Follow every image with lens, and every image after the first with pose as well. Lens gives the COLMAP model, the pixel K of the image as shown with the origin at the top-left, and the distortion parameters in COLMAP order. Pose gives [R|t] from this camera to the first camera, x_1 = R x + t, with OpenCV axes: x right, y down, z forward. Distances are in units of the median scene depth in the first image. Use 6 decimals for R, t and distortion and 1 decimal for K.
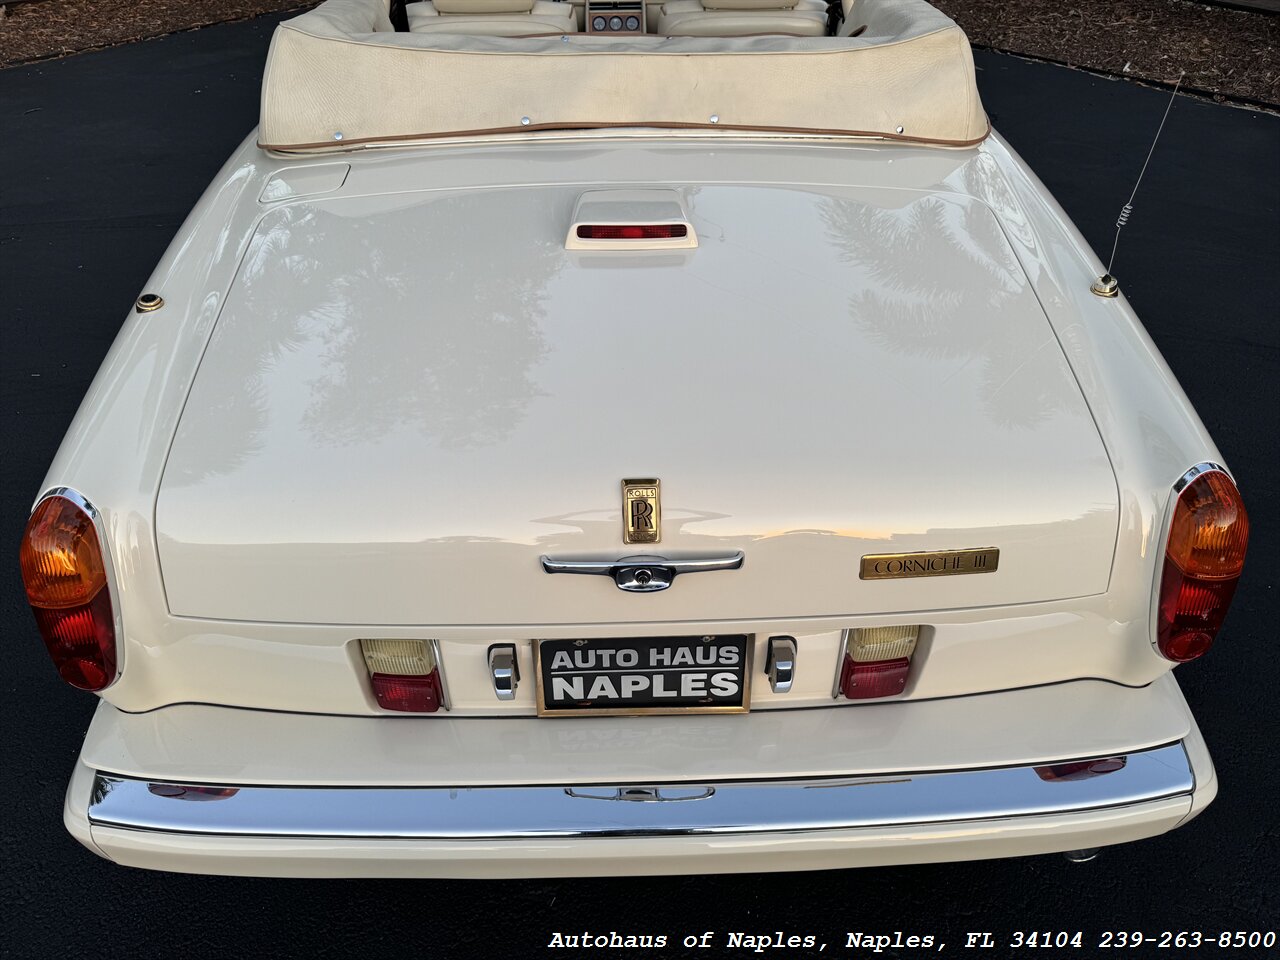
lens RADIAL K [[938.6, 0, 643.5], [0, 938.6, 483.6], [0, 0, 1]] dist [0.054166, -0.087377]
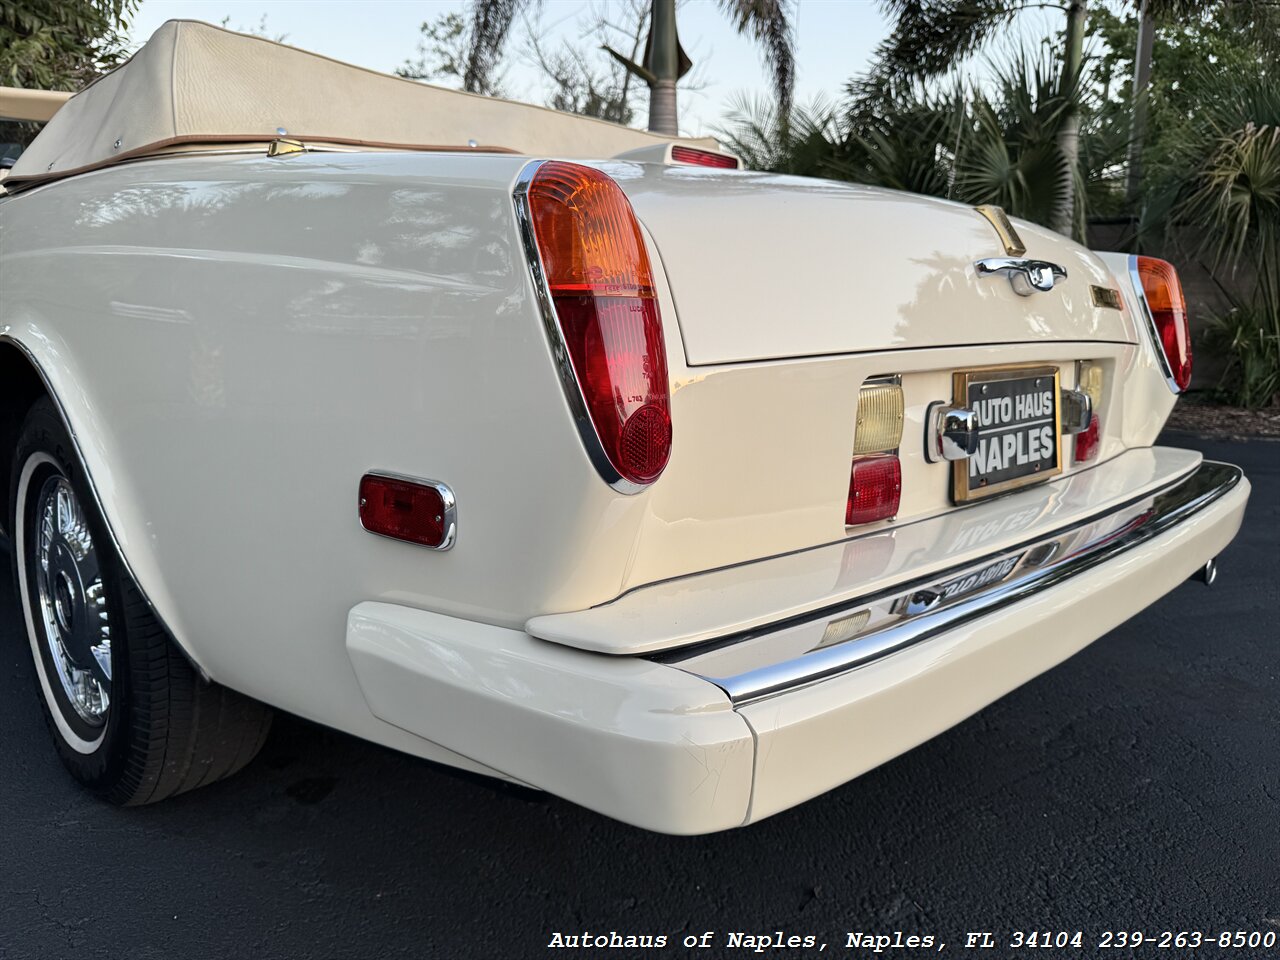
lens RADIAL K [[938.6, 0, 643.5], [0, 938.6, 483.6], [0, 0, 1]] dist [0.054166, -0.087377]
pose [[0.714724, -0.114557, 0.689961, -0.948430], [0.428294, 0.851584, -0.302273, 0.378418], [-0.552932, 0.511548, 0.657712, 0.599090]]
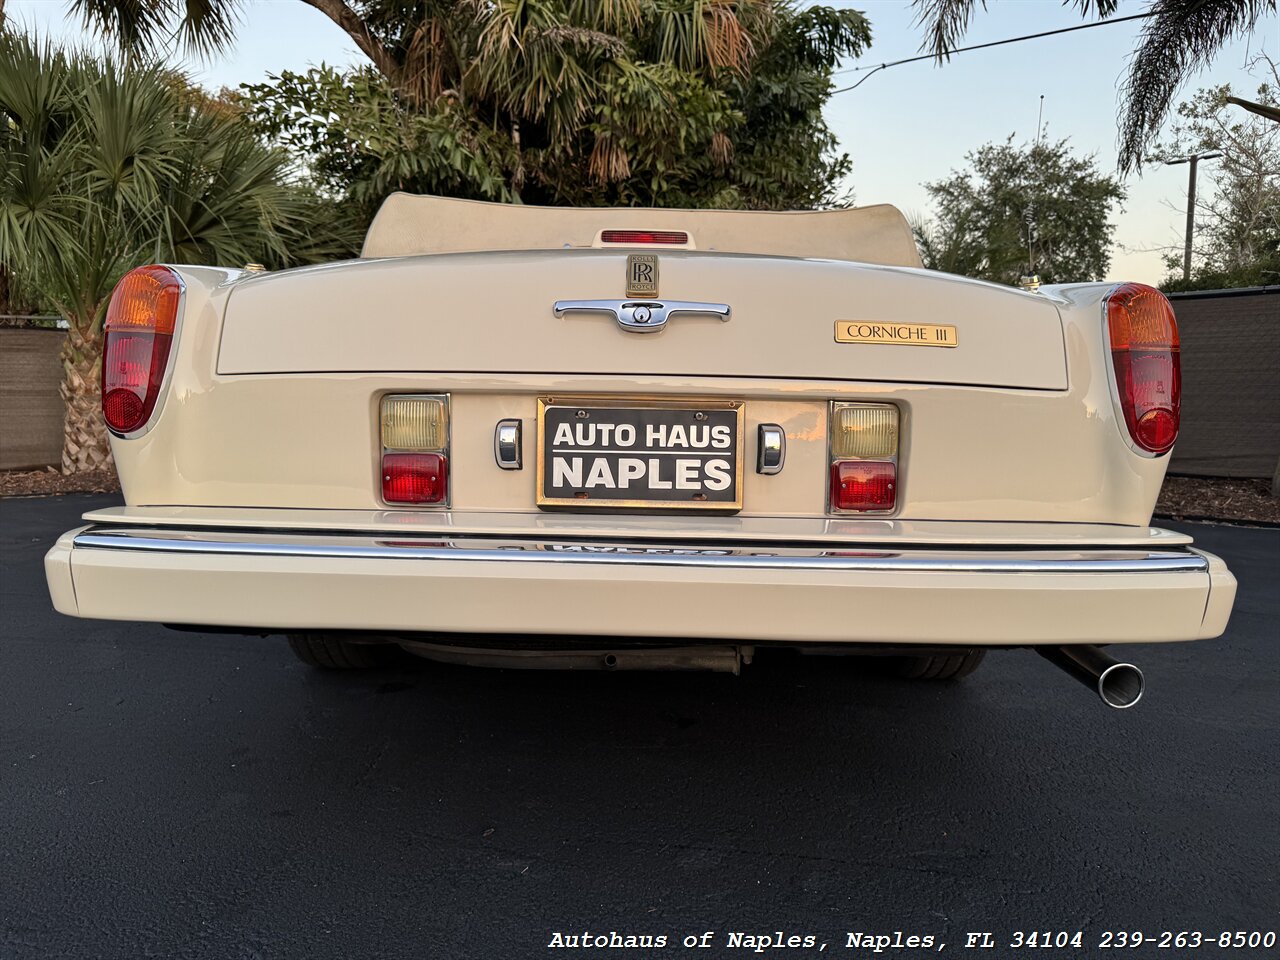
lens RADIAL K [[938.6, 0, 643.5], [0, 938.6, 483.6], [0, 0, 1]] dist [0.054166, -0.087377]
pose [[0.999378, 0.022165, -0.027441, 0.033307], [-0.033666, 0.831572, -0.554396, 0.809423], [0.010531, 0.554974, 0.831801, 0.143383]]
